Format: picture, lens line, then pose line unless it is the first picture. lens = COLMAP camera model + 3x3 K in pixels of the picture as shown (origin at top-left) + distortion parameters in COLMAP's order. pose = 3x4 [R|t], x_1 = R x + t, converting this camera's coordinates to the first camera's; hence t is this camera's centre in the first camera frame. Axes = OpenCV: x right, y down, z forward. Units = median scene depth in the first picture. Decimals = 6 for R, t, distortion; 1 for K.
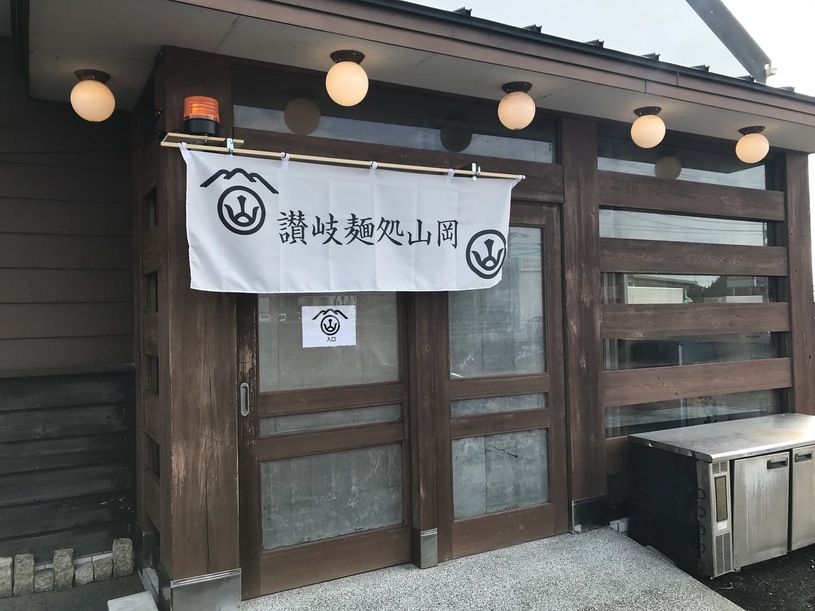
lens RADIAL K [[668.0, 0, 407.1], [0, 668.0, 303.8], [0, 0, 1]] dist [0.050223, -0.035353]
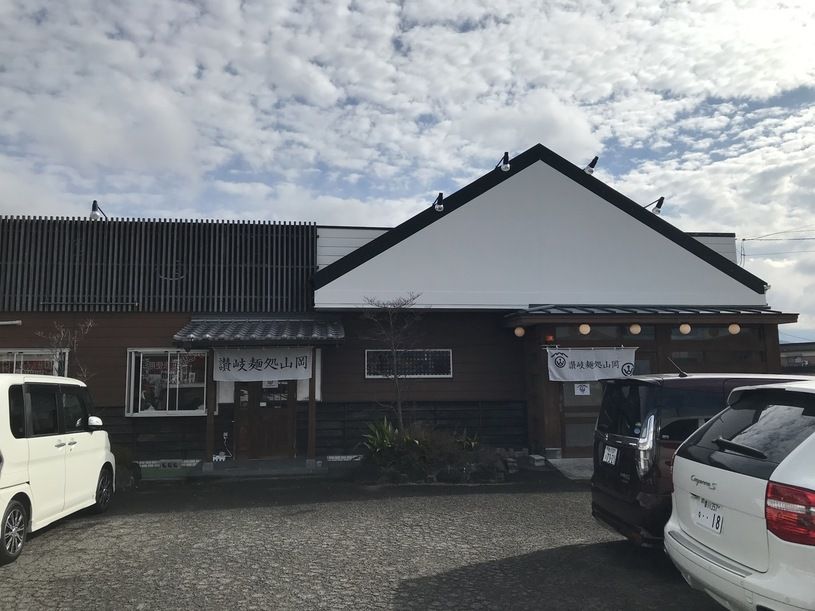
lens RADIAL K [[668.0, 0, 404.9], [0, 668.0, 306.5], [0, 0, 1]] dist [0.050223, -0.035353]
pose [[0.921714, -0.032524, -0.386504, 0.461155], [-0.002449, 0.995970, -0.089650, -0.095187], [0.387863, 0.083579, 0.917920, -3.044661]]
